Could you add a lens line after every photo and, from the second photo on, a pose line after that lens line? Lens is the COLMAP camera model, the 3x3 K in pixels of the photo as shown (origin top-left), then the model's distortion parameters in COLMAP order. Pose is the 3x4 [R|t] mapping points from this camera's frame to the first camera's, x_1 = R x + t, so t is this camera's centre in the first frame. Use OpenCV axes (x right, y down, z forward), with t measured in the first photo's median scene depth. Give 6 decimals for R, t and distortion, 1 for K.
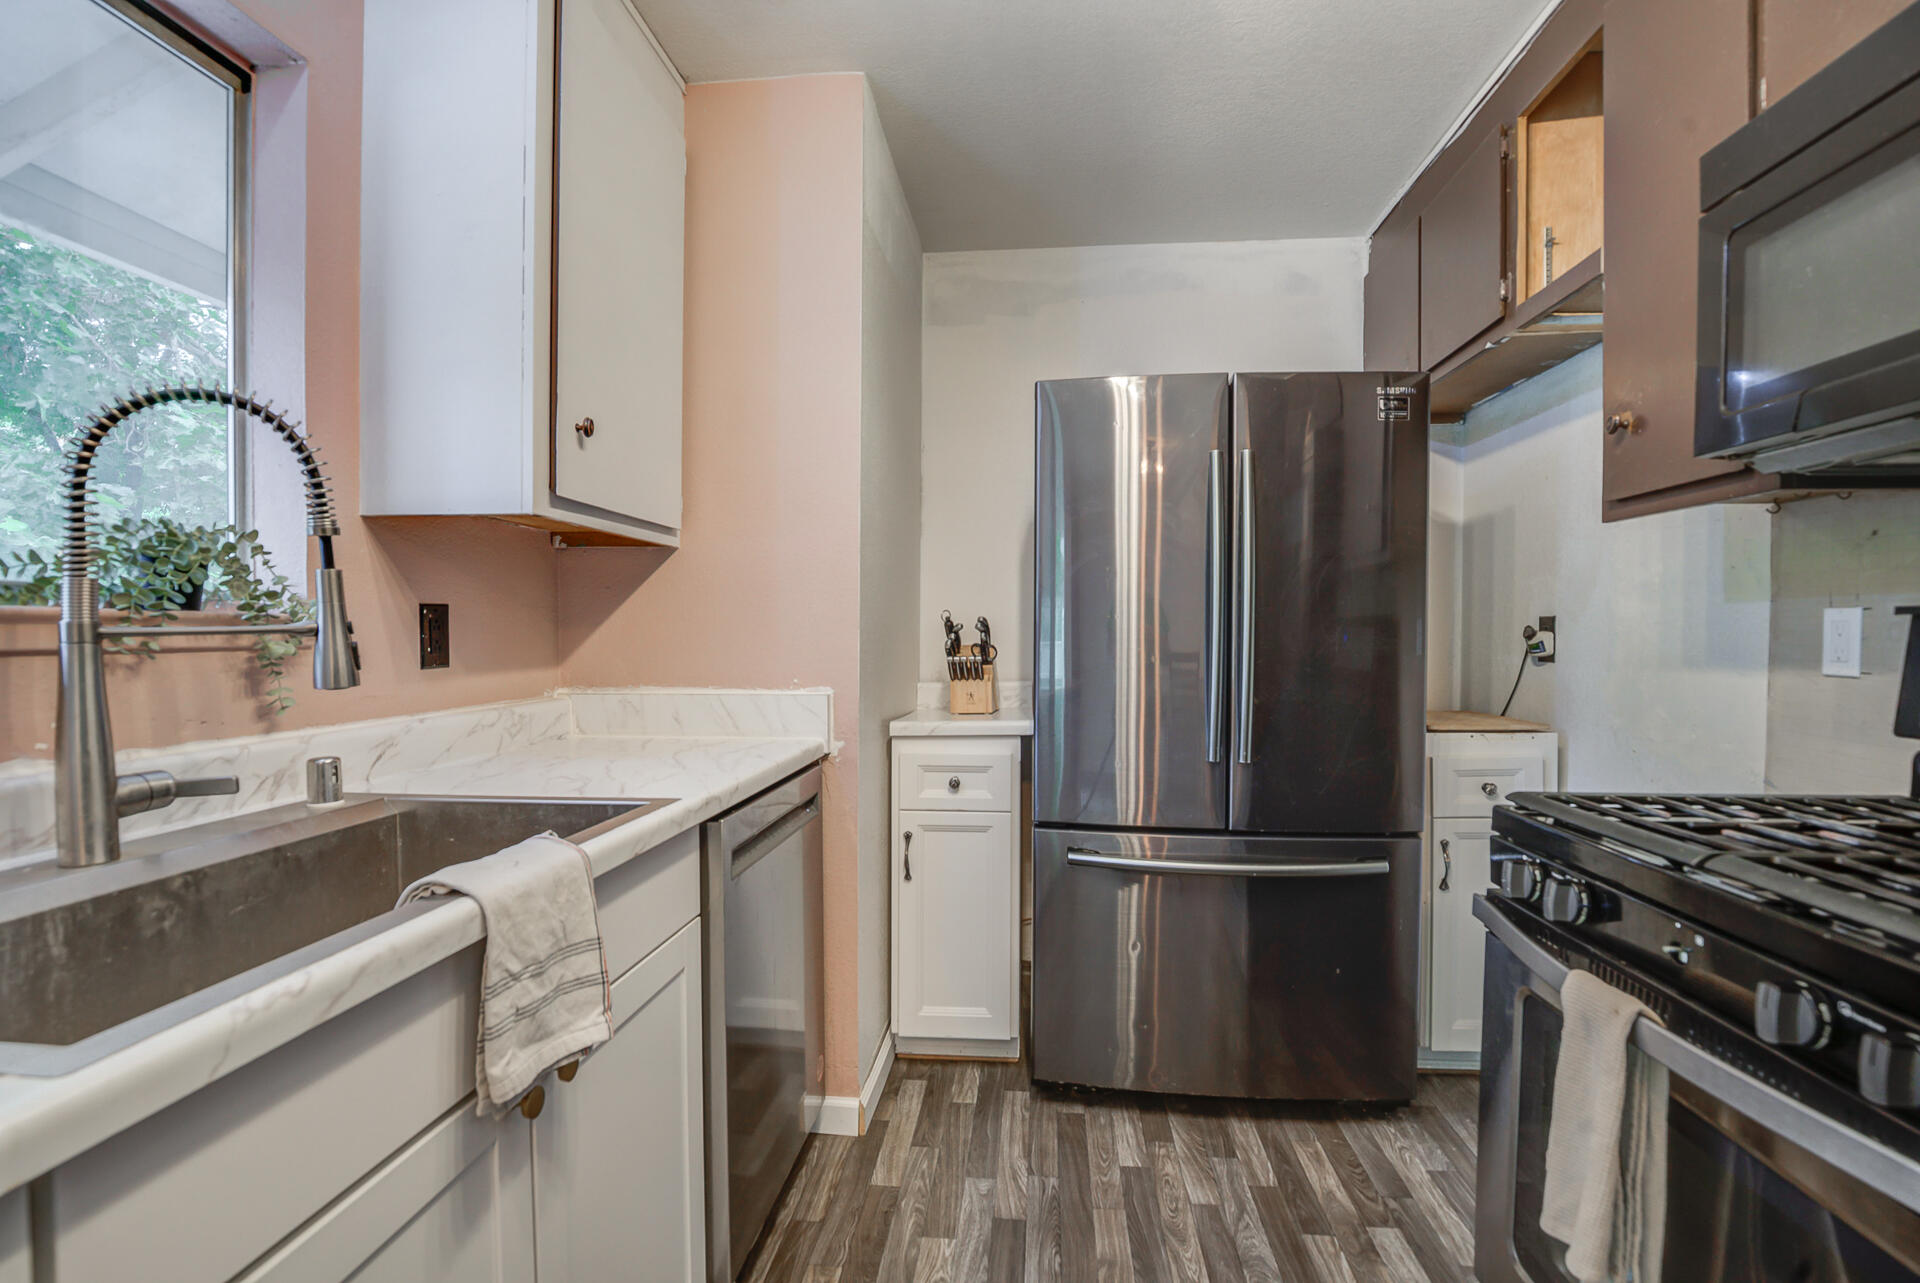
lens RADIAL K [[880.1, 0, 962.3], [0, 880.1, 647.2], [0, 0, 1]] dist [-0.026457, 0.000722]
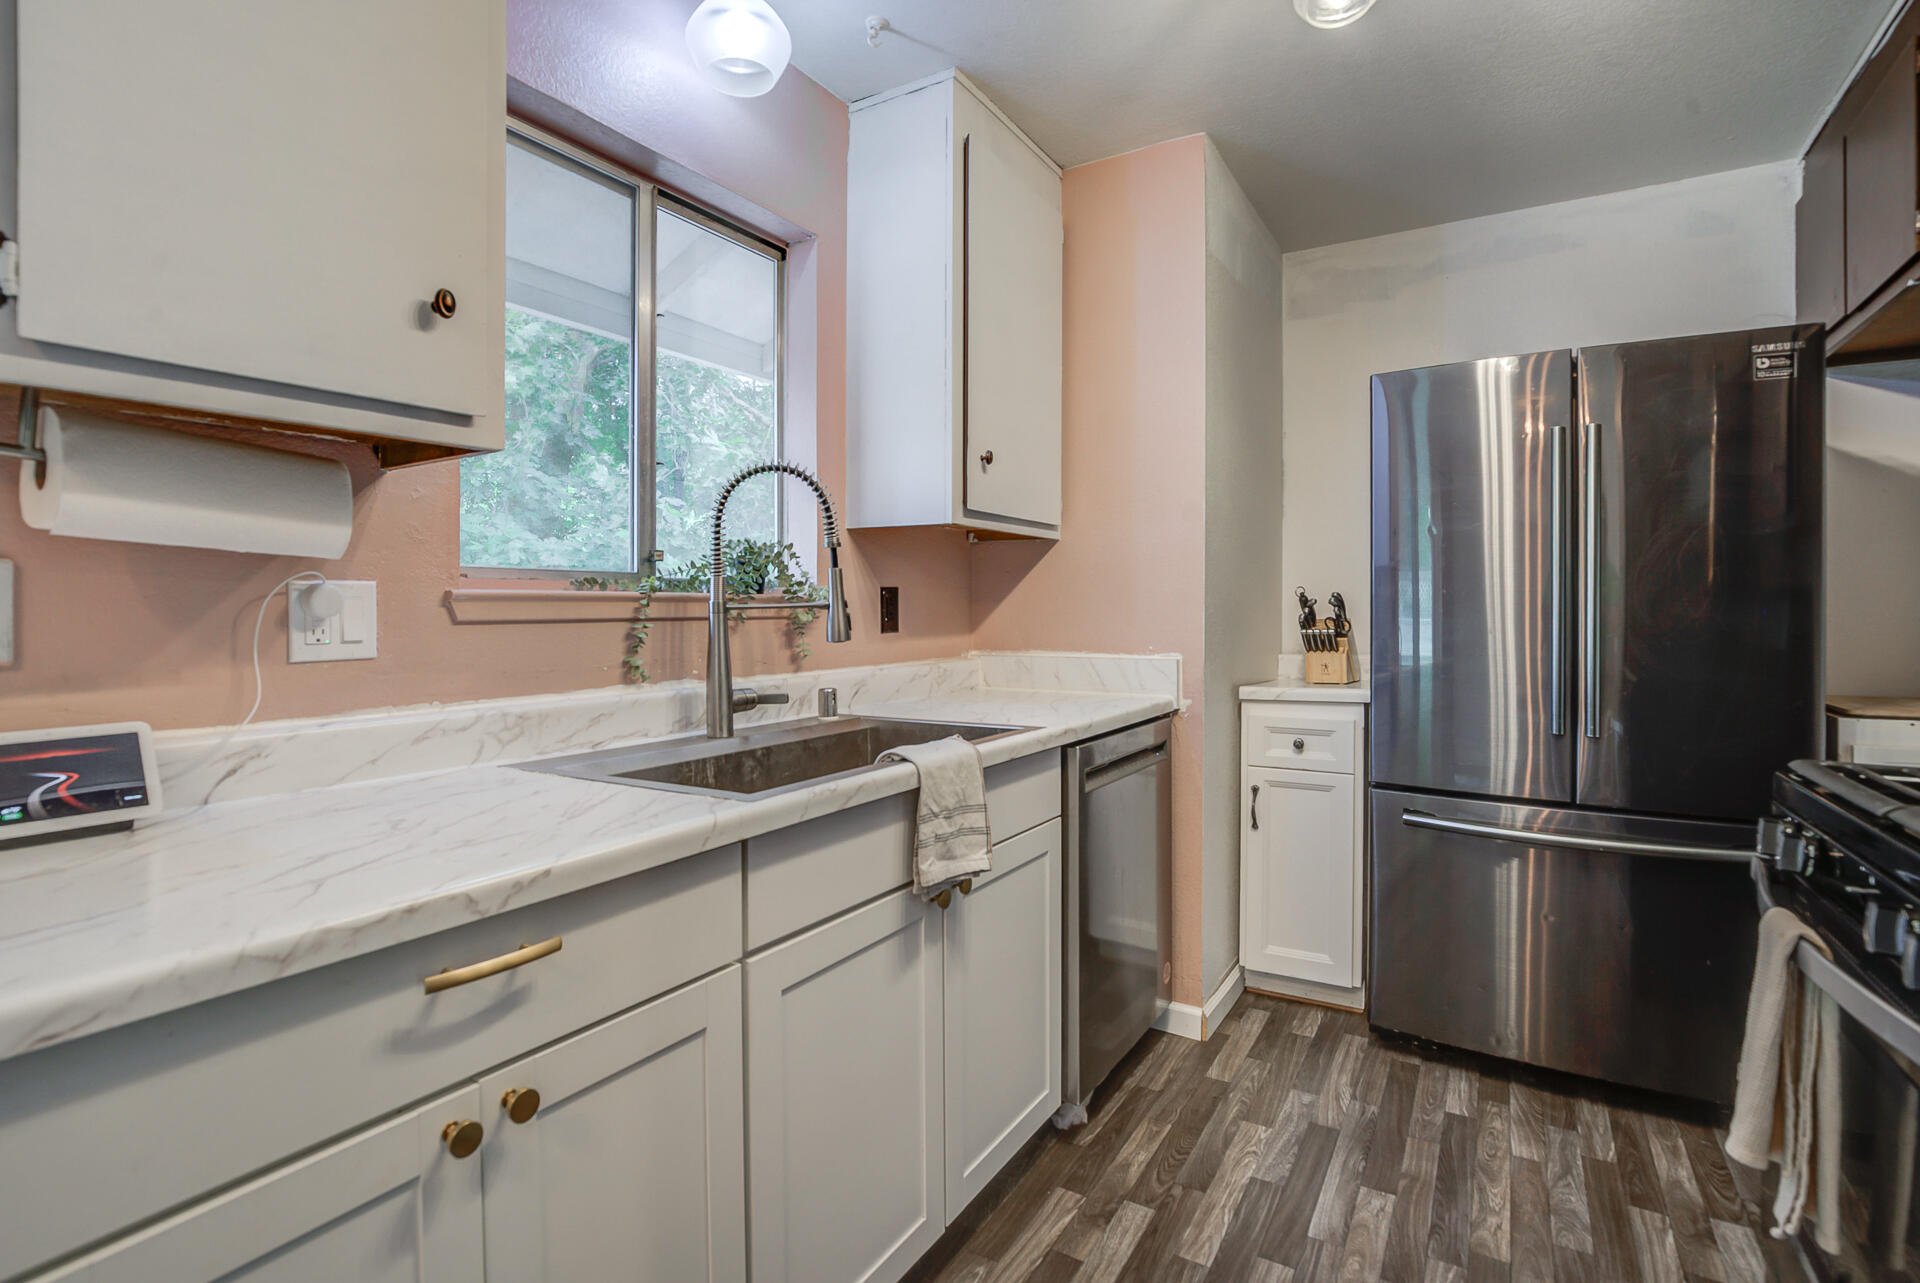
lens RADIAL K [[958.7, 0, 935.4], [0, 958.7, 608.4], [0, 0, 1]] dist [-0.022626, 0.000961]
pose [[0.884245, -0.001747, -0.467021, 0.178695], [-0.006079, 0.999865, -0.015251, 0.007455], [0.466985, 0.016325, 0.884115, -0.325745]]
